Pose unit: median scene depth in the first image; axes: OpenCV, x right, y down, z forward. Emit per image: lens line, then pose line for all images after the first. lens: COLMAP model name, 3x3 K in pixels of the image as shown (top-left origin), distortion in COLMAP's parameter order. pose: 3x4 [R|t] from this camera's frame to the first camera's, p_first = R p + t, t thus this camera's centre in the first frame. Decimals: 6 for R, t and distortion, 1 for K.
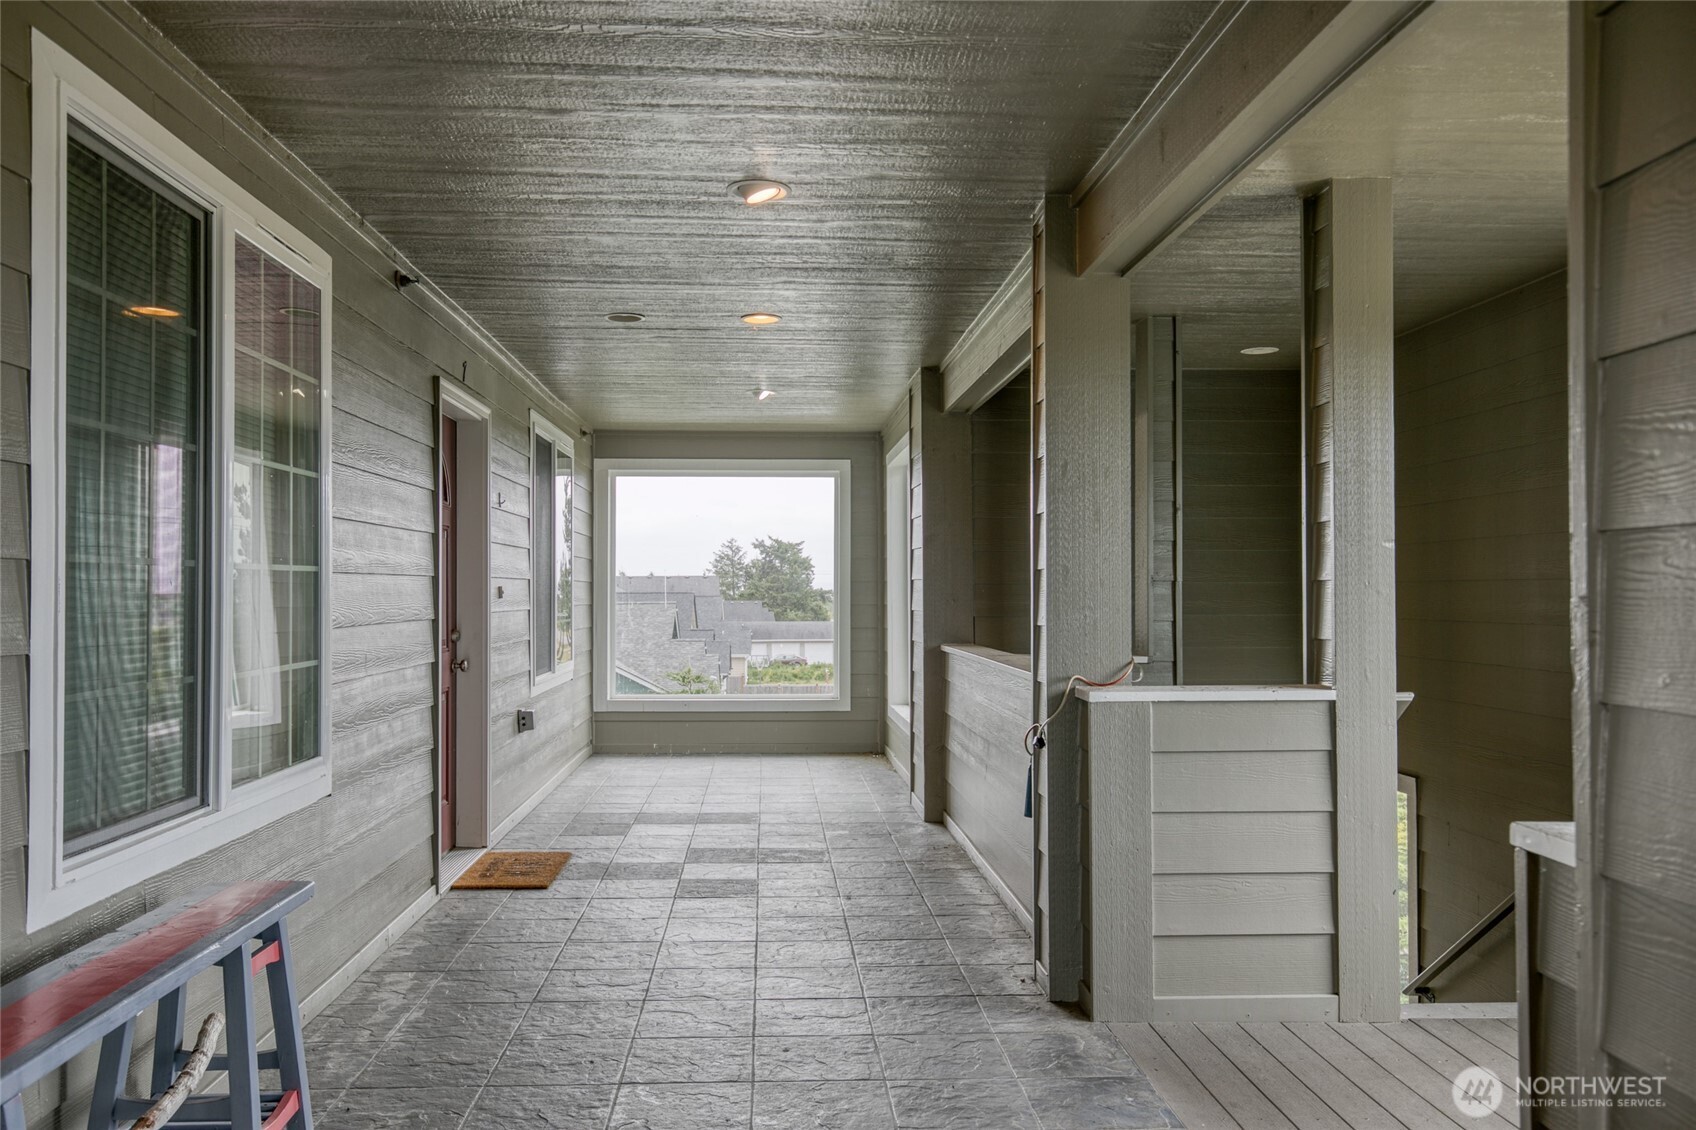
lens RADIAL K [[1349.3, 0, 848.0], [0, 1349.3, 565.0], [0, 0, 1]] dist [0.000971, 0.000554]
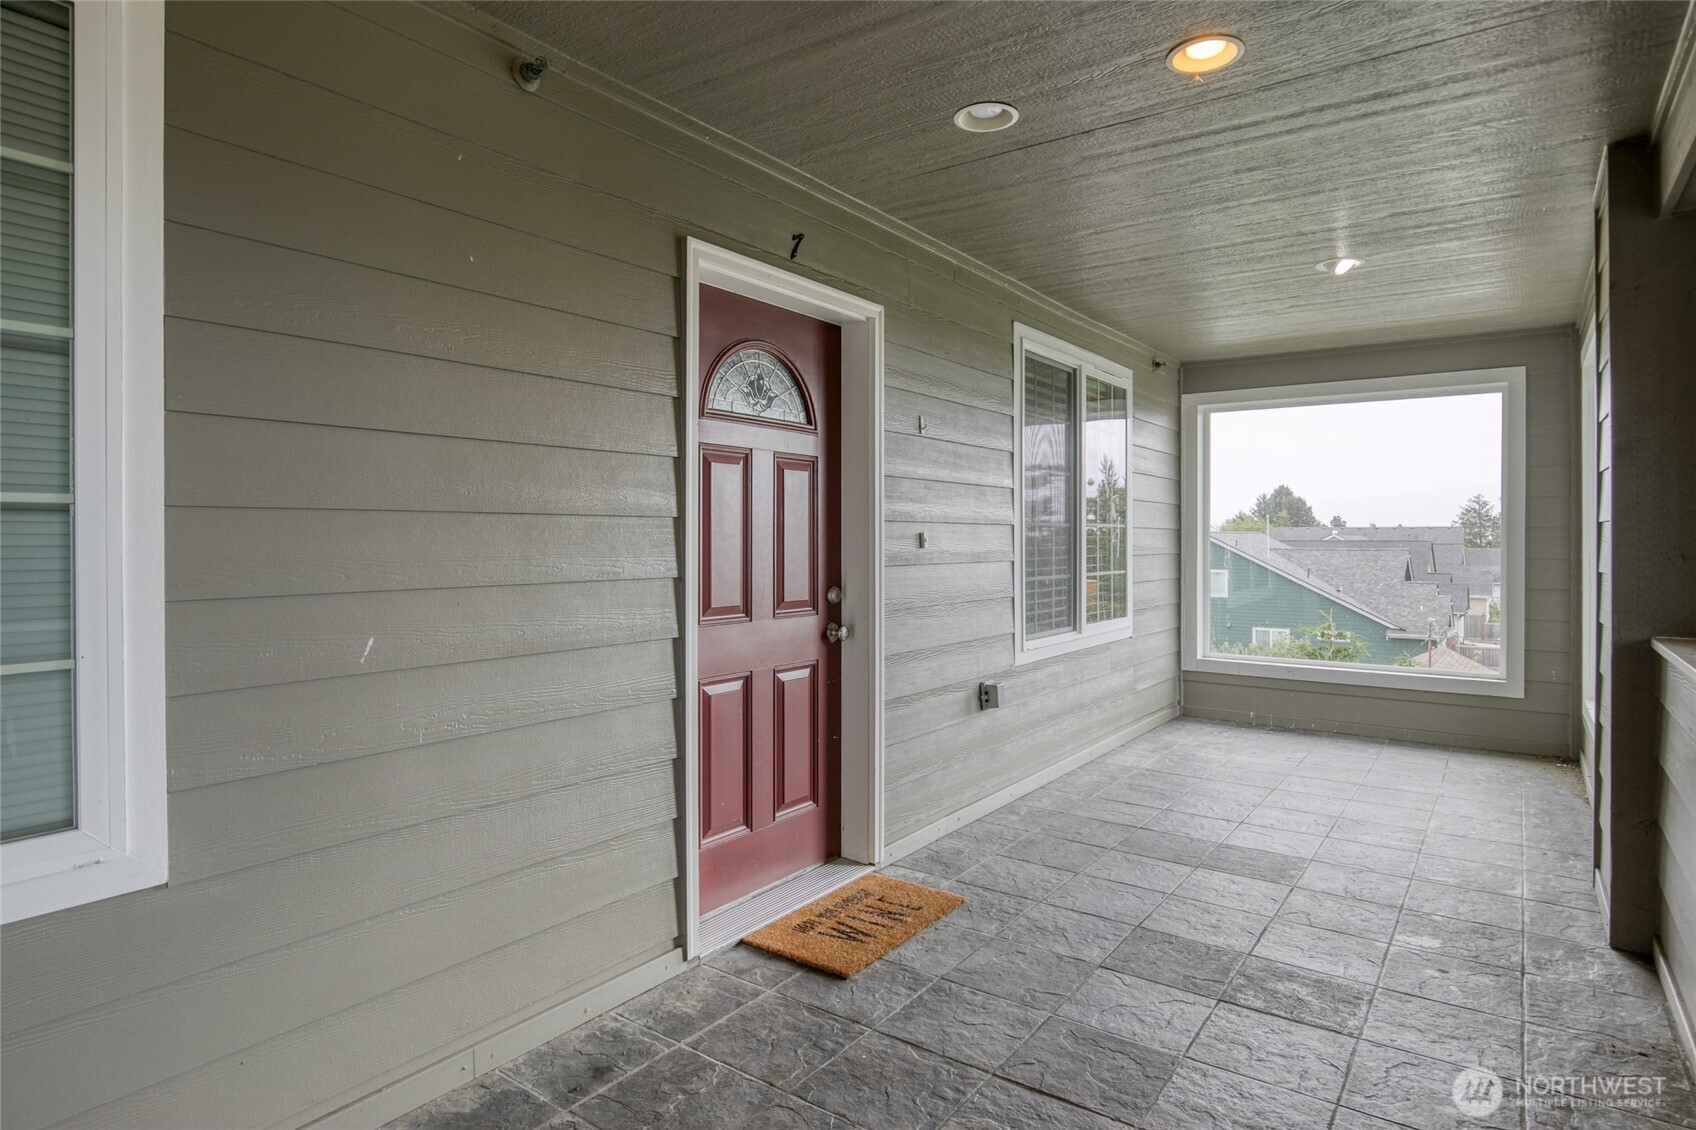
lens RADIAL K [[936.2, 0, 844.6], [0, 936.2, 543.4], [0, 0, 1]] dist [-0.012887, 0.000437]
pose [[0.770673, 0.006117, -0.637202, 0.045783], [0.009329, 0.999738, 0.020881, 0.007634], [0.637163, -0.022037, 0.770414, 0.409689]]
